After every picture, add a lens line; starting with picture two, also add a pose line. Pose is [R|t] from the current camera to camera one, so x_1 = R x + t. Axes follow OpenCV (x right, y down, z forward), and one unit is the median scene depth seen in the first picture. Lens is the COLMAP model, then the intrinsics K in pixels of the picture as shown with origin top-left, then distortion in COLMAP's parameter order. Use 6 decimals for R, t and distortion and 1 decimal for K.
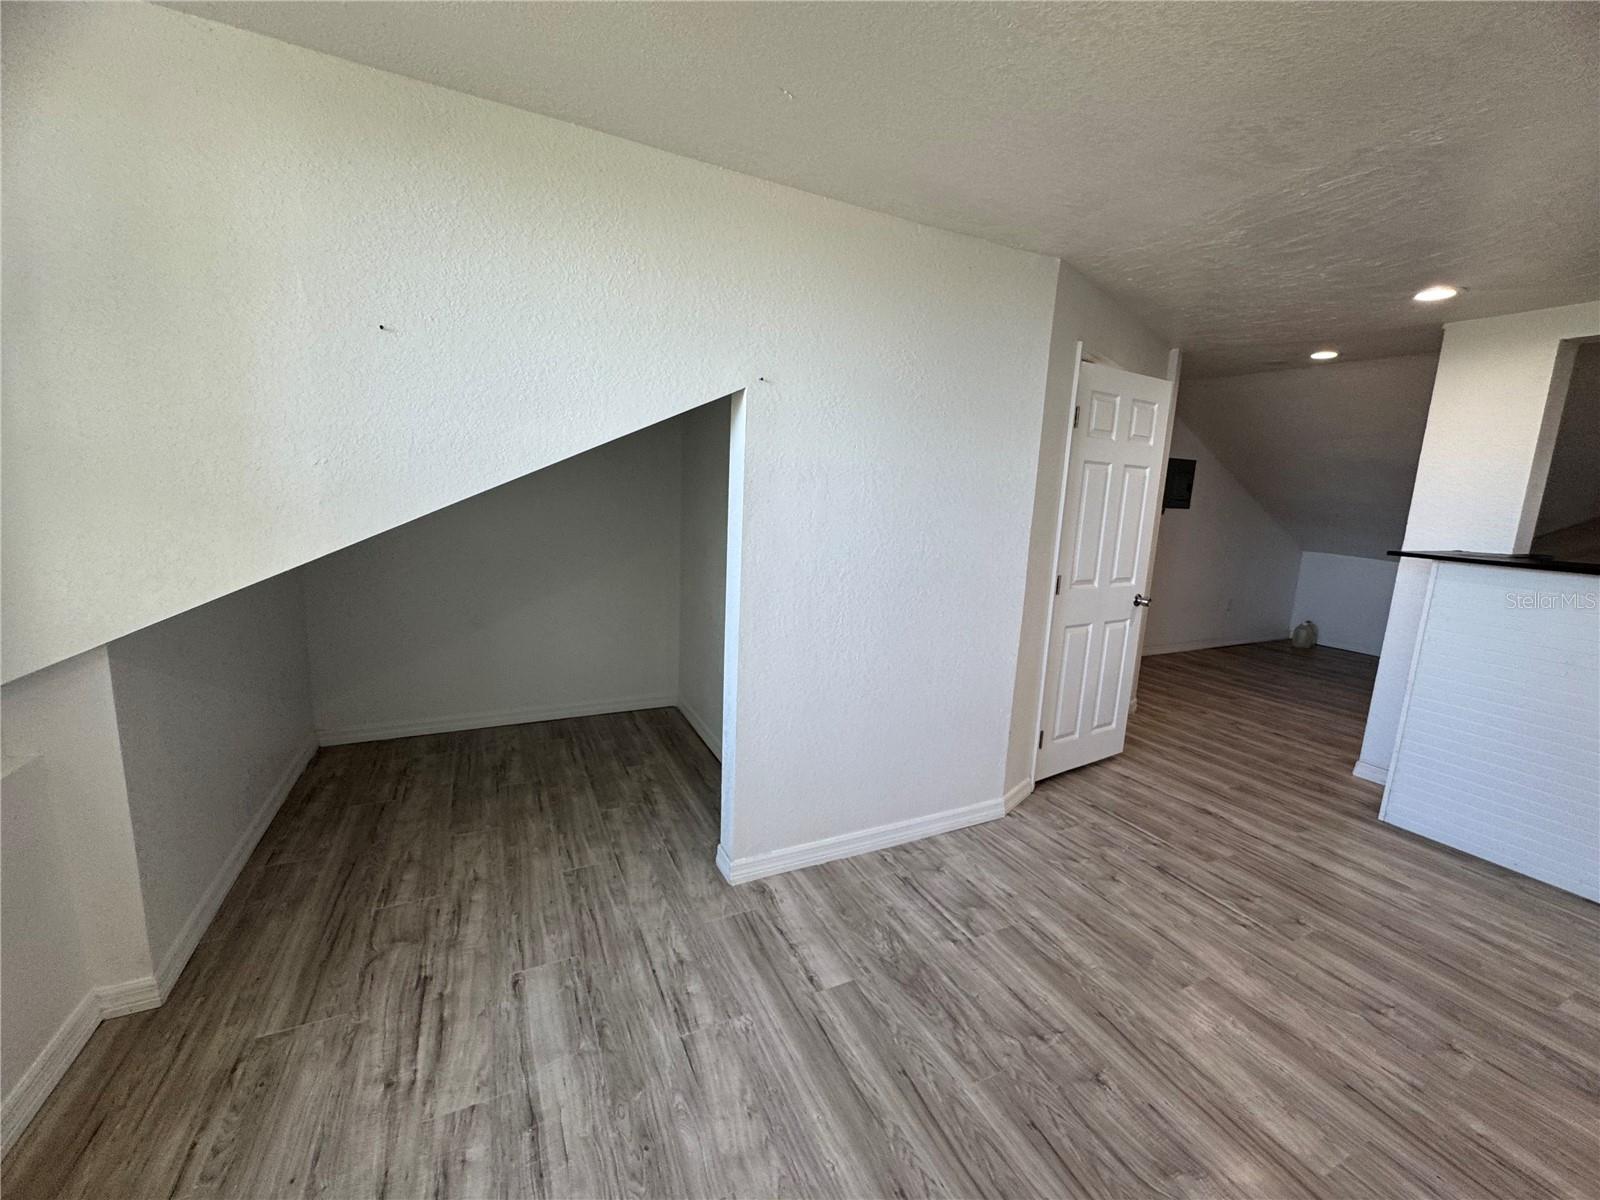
lens RADIAL K [[640.8, 0, 798.9], [0, 640.8, 596.7], [0, 0, 1]] dist [-0.004133, 0.000434]
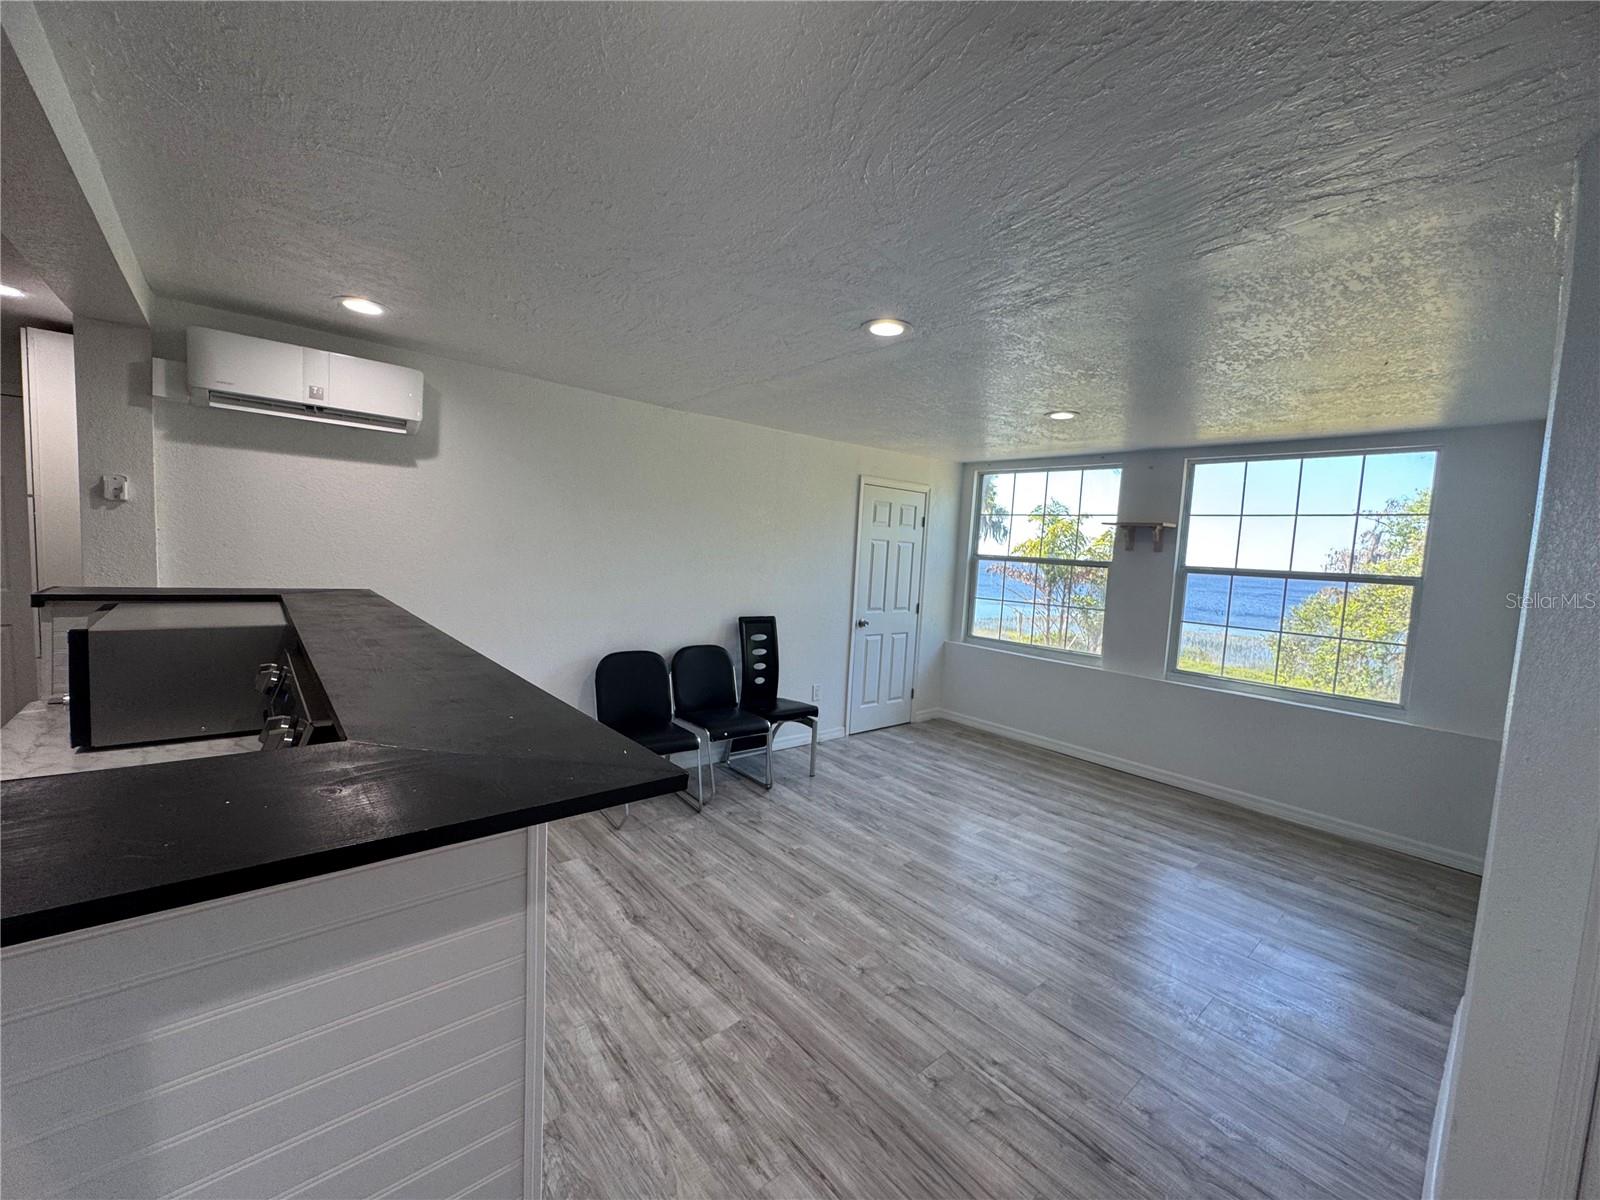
lens RADIAL K [[640.8, 0, 798.9], [0, 640.8, 596.7], [0, 0, 1]] dist [-0.004133, 0.000434]
pose [[-0.960405, -0.077981, -0.267472, 1.098379], [-0.140734, 0.964332, 0.224183, -0.230814], [0.240450, 0.252949, -0.937124, 1.413712]]
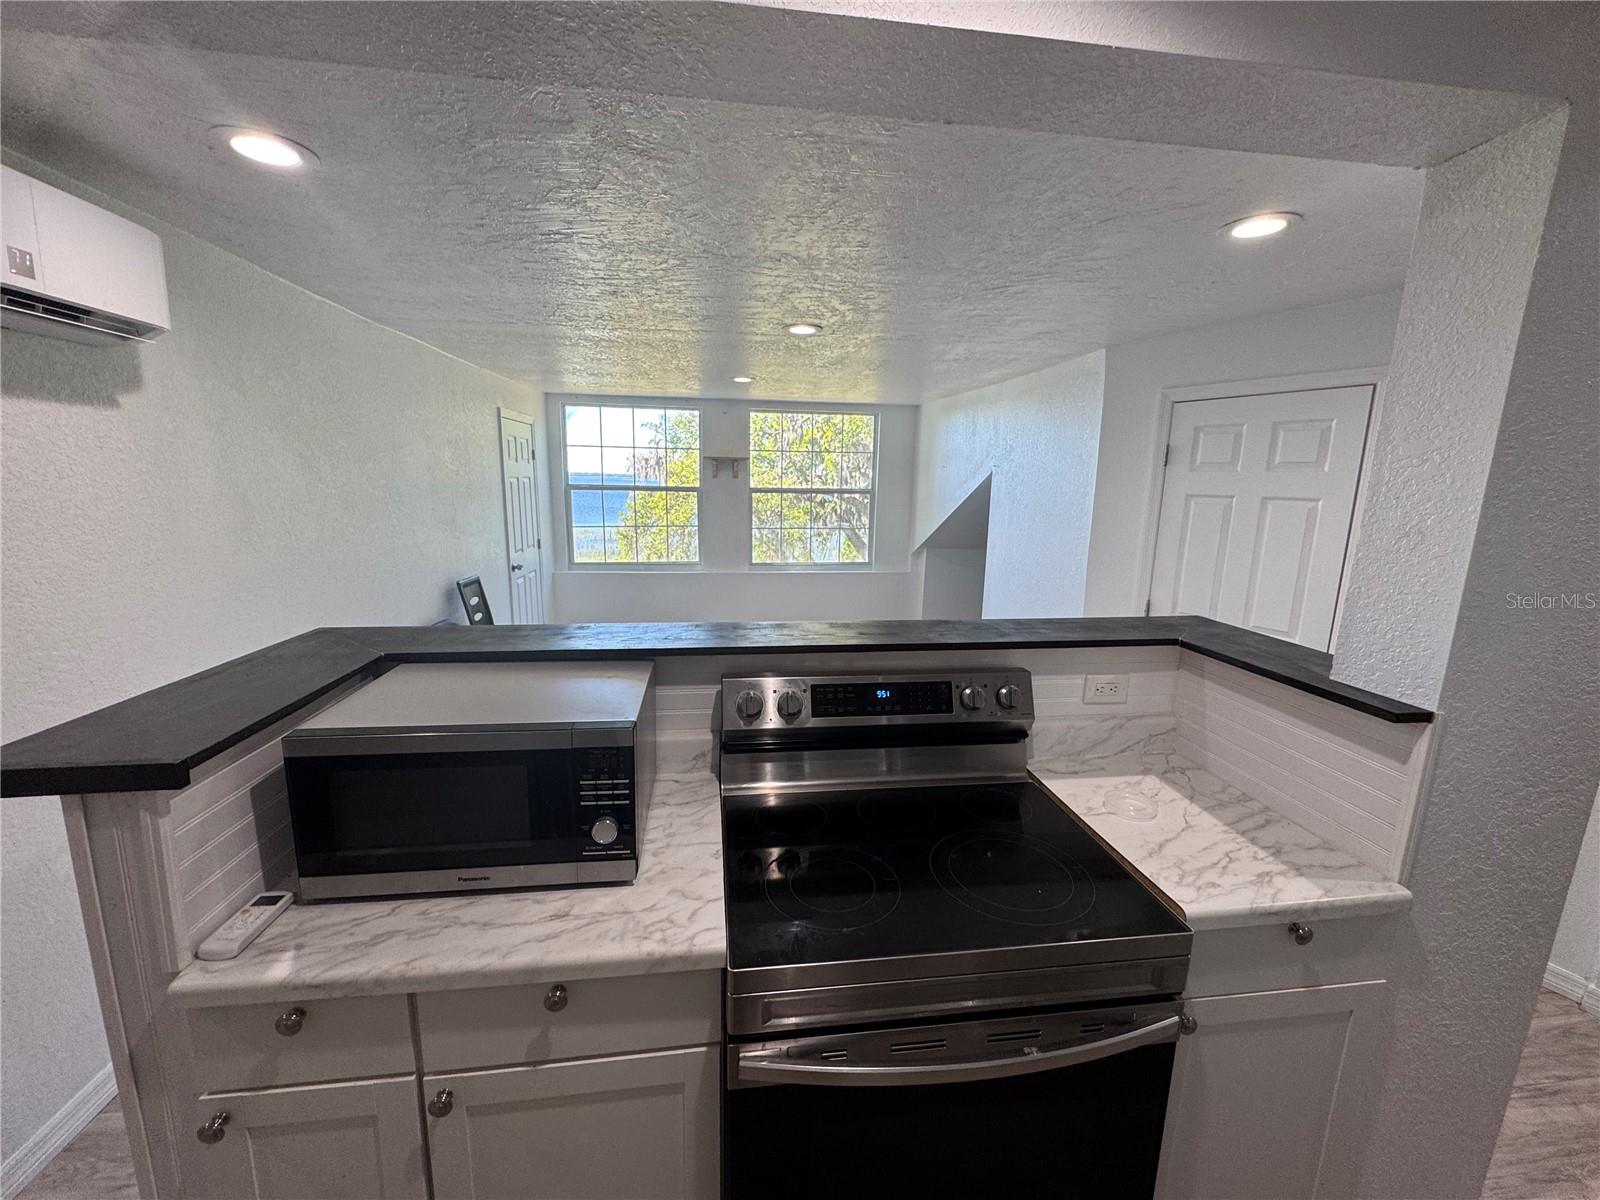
lens RADIAL K [[640.8, 0, 798.9], [0, 640.8, 596.7], [0, 0, 1]] dist [-0.004133, 0.000434]
pose [[-0.305283, 0.125239, -0.943990, 1.965548], [-0.189414, 0.963519, 0.189086, -0.159993], [0.933234, 0.236530, -0.270423, 0.896593]]
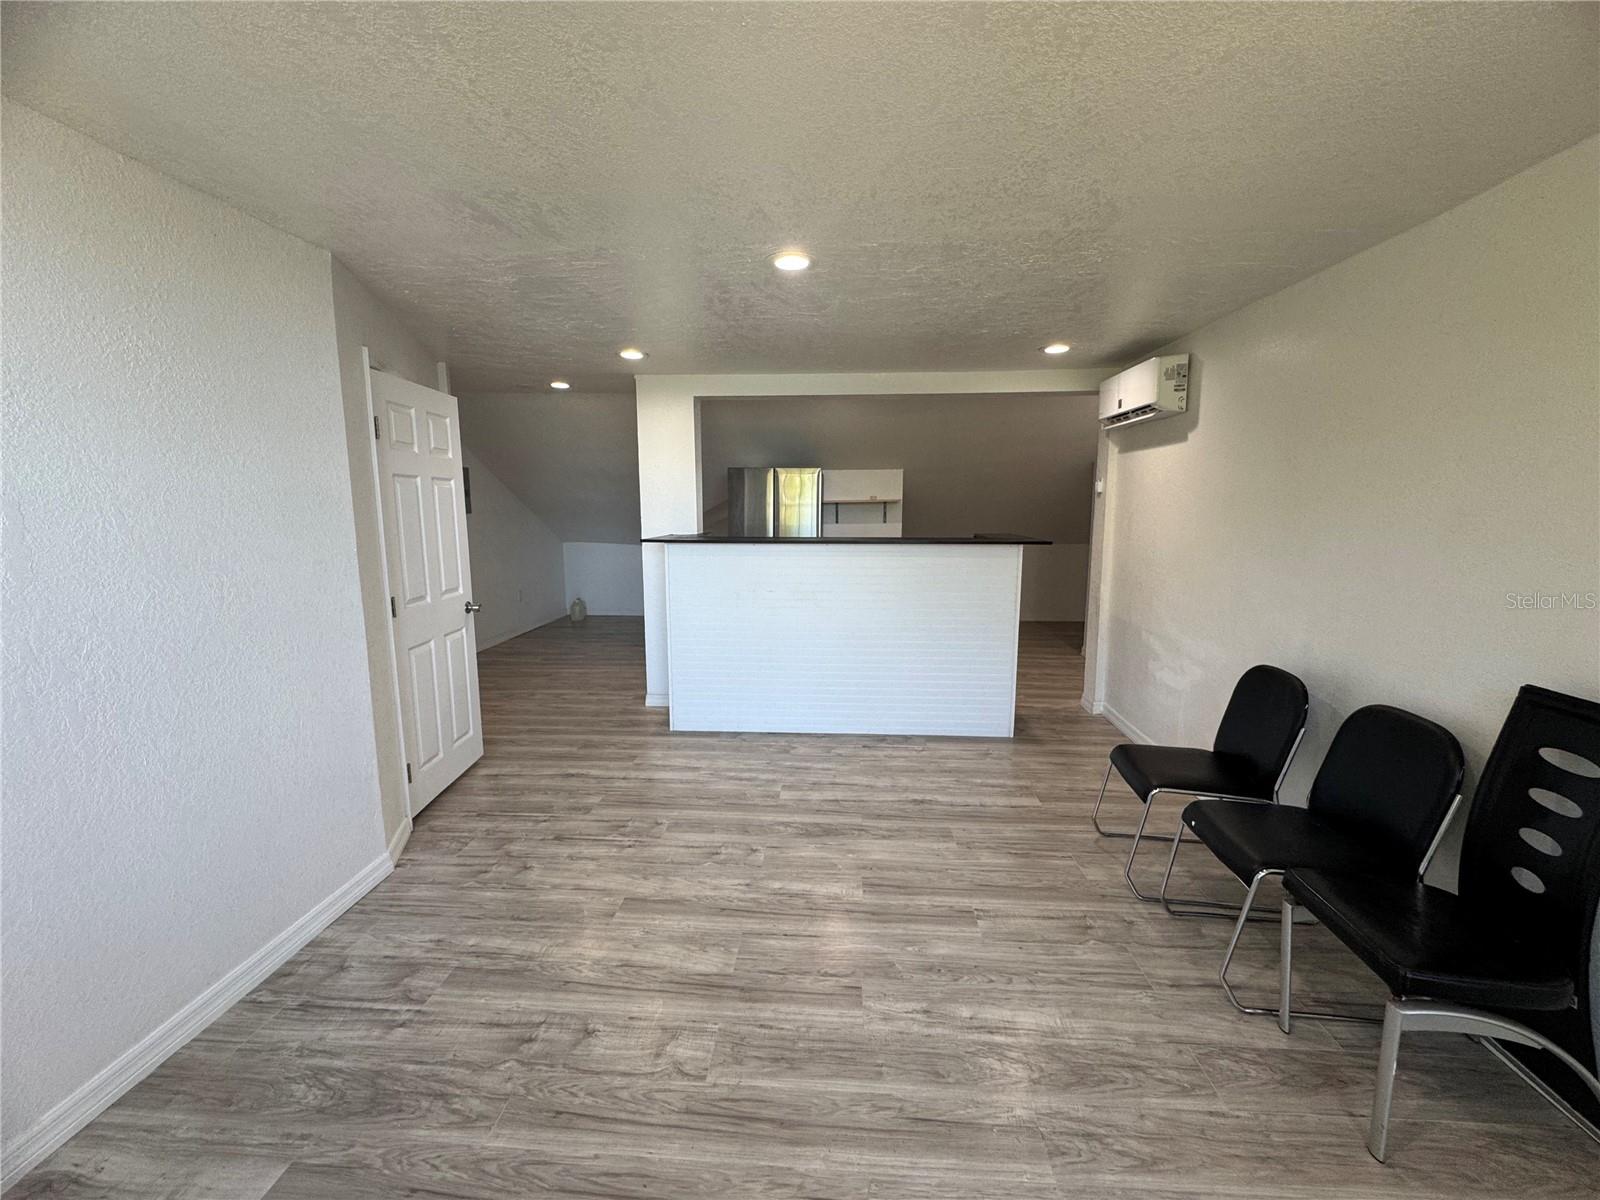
lens RADIAL K [[640.8, 0, 798.9], [0, 640.8, 596.7], [0, 0, 1]] dist [-0.004133, 0.000434]
pose [[0.493921, -0.166270, 0.853462, -0.116946], [0.167701, 0.981334, 0.094129, -0.026561], [-0.853182, 0.096634, 0.512585, 0.020489]]
